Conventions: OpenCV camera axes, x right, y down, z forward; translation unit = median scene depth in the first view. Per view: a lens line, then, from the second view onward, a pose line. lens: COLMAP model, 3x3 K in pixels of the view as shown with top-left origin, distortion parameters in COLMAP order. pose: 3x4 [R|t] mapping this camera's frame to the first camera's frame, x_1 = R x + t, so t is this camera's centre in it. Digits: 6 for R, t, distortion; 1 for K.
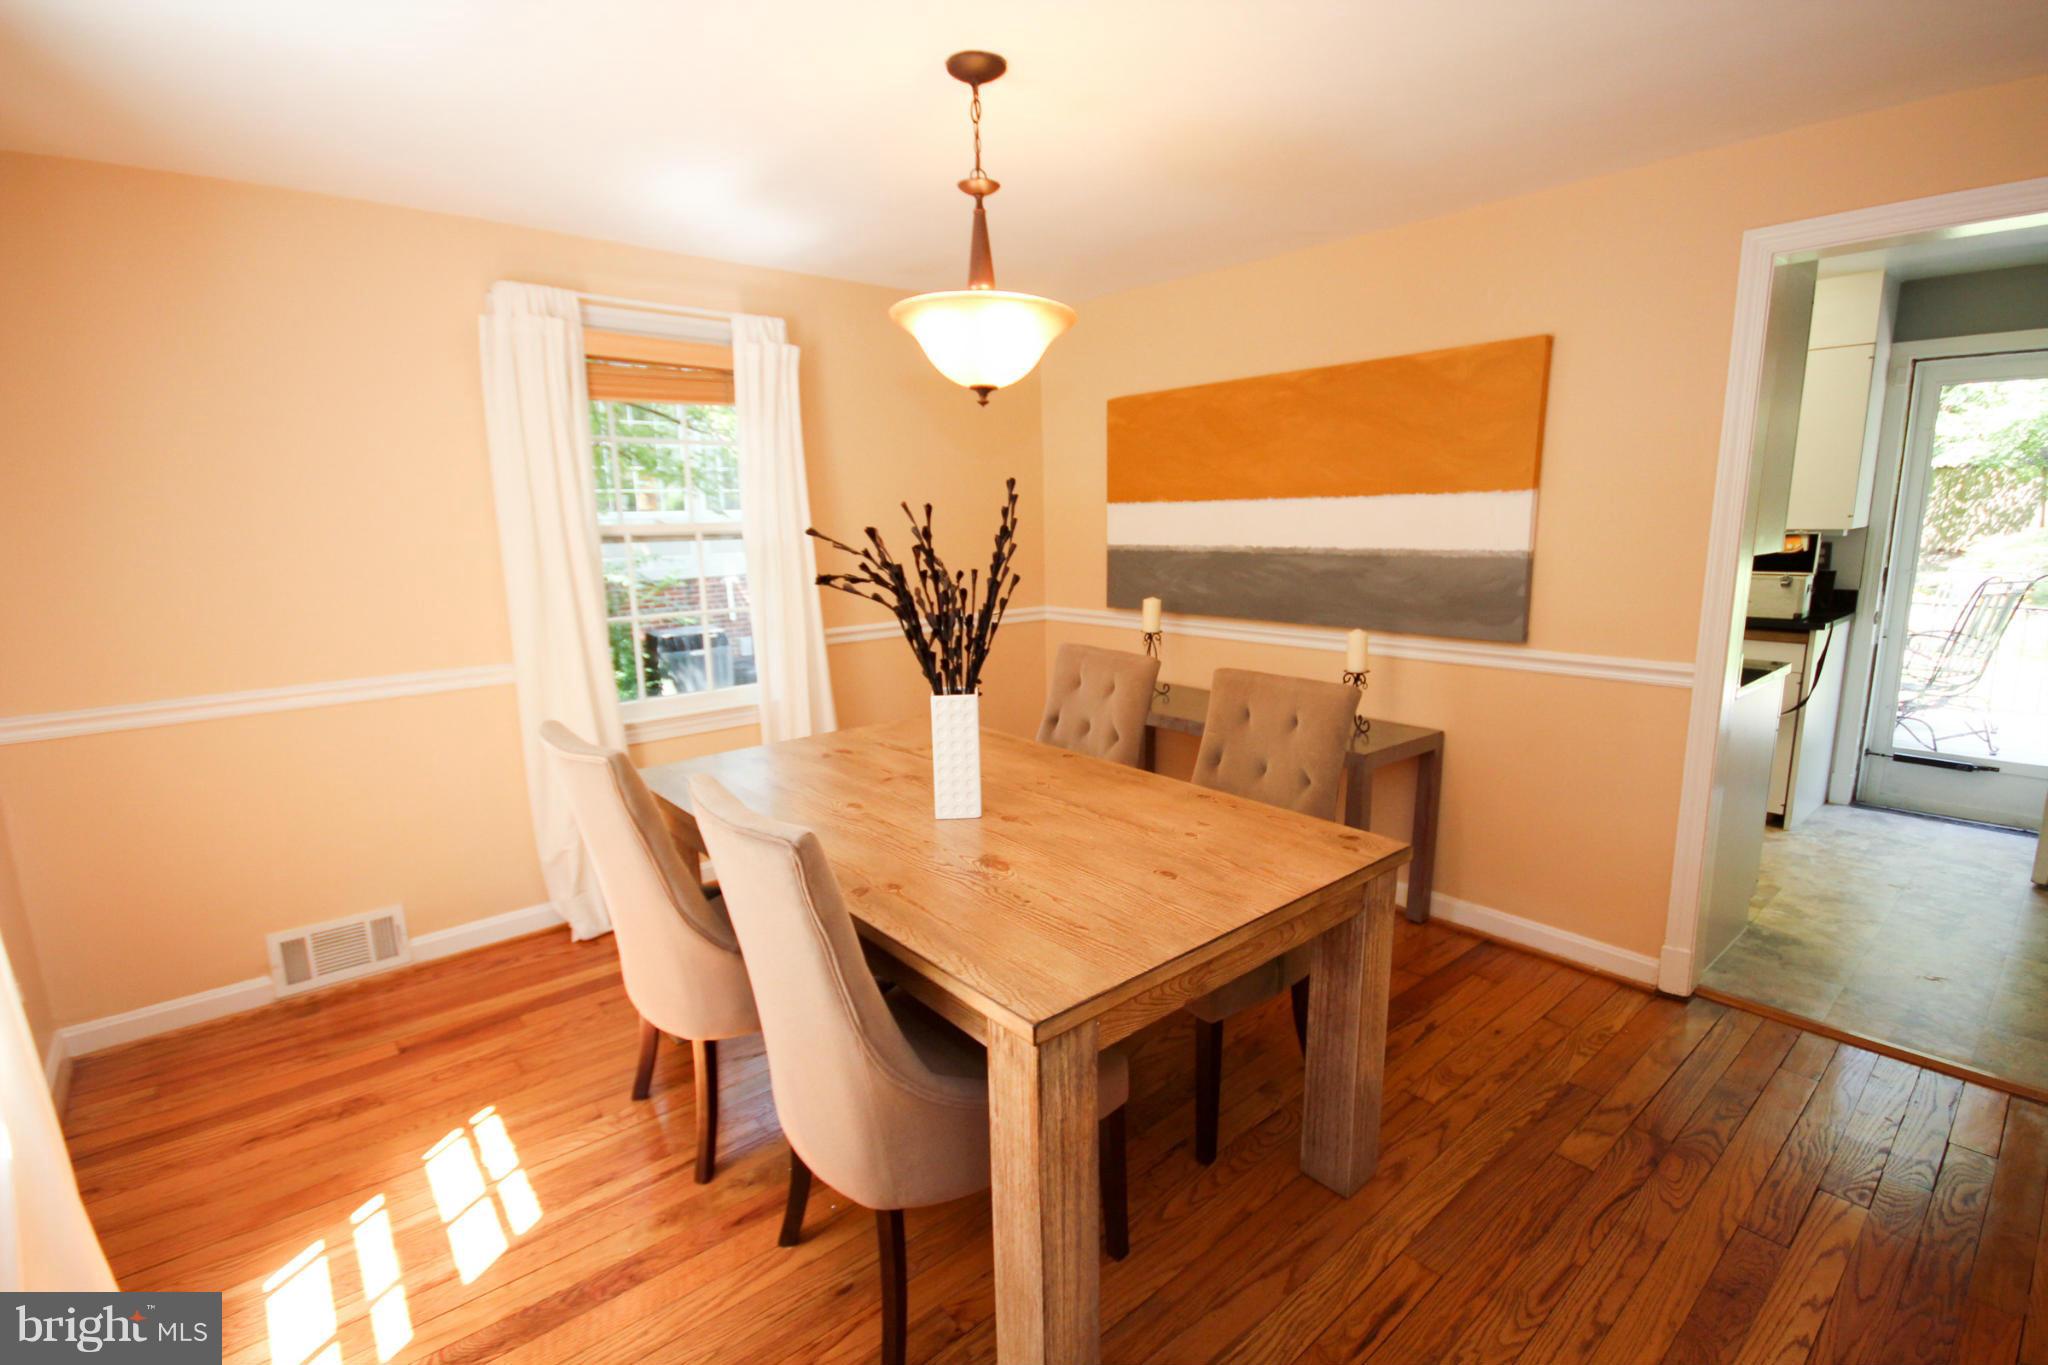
lens RADIAL K [[946.3, 0, 1029.1], [0, 946.3, 687.8], [0, 0, 1]] dist [-0.005104, -0.001778]
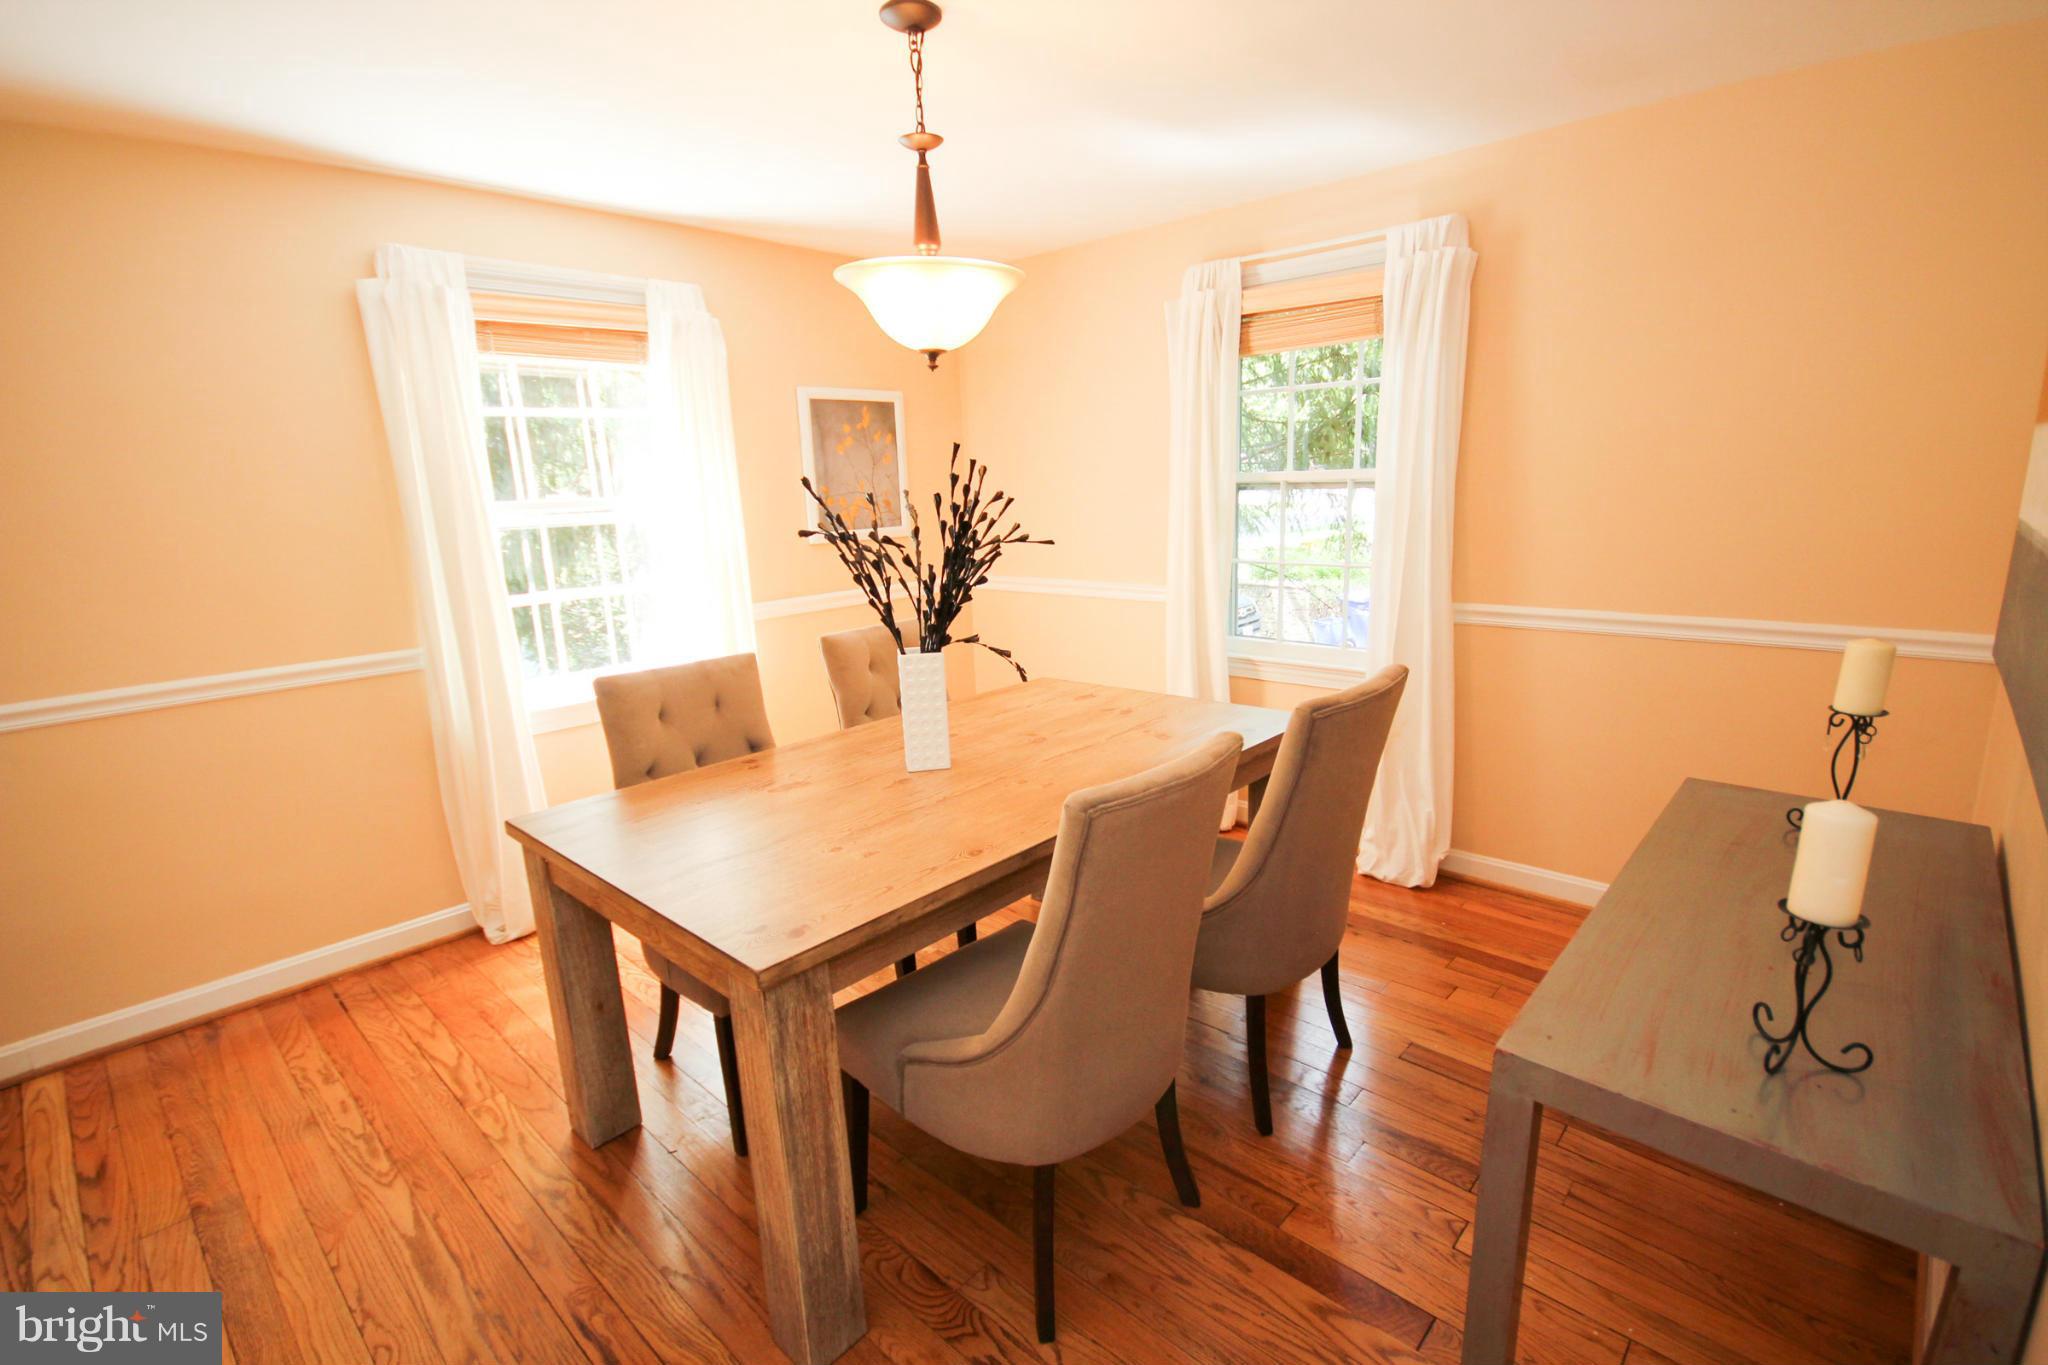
lens RADIAL K [[946.3, 0, 1027.8], [0, 946.3, 682.9], [0, 0, 1]] dist [-0.005104, -0.001778]
pose [[0.113101, 0.233433, -0.965773, 0.977434], [-0.152753, 0.964539, 0.215246, -0.210064], [0.981771, 0.123180, 0.144748, 0.985941]]
